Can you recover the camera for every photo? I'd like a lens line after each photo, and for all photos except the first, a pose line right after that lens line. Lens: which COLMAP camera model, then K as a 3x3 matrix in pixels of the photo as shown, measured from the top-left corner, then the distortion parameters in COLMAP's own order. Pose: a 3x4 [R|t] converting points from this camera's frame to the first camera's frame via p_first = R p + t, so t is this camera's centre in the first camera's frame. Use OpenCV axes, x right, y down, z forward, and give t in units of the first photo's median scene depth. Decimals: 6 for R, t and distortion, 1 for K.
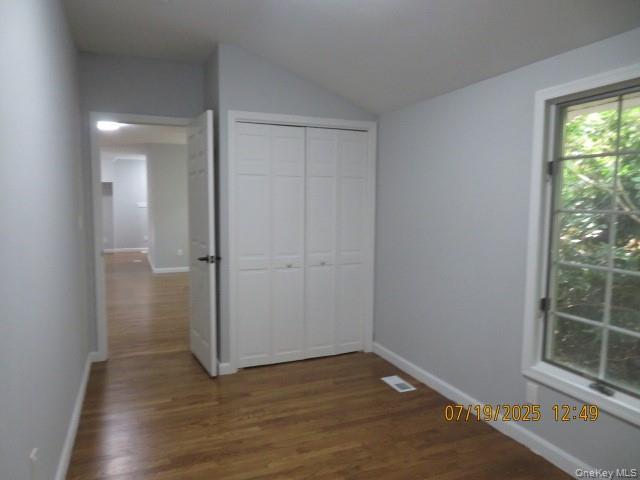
lens RADIAL K [[447.2, 0, 320.0], [0, 447.2, 240.0], [0, 0, 1]] dist [0.001836, -0.000097]
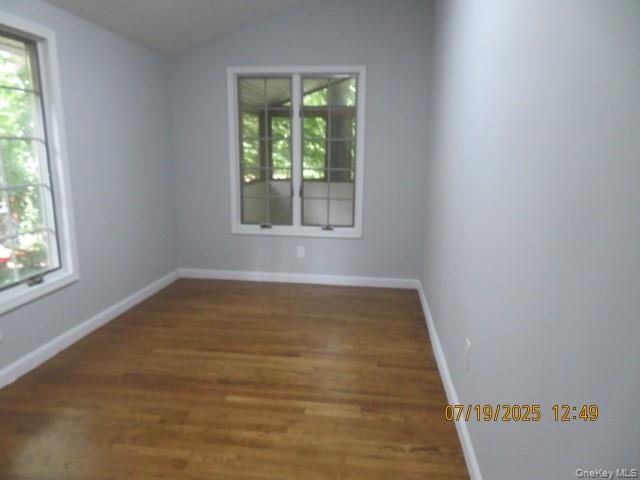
lens RADIAL K [[458.2, 0, 320.0], [0, 458.2, 240.0], [0, 0, 1]] dist [0.005970, -0.003800]
pose [[-0.866867, -0.114852, 0.485130, -0.608050], [0.020741, 0.963950, 0.265273, -0.092374], [-0.498108, 0.240019, -0.833234, 1.523913]]
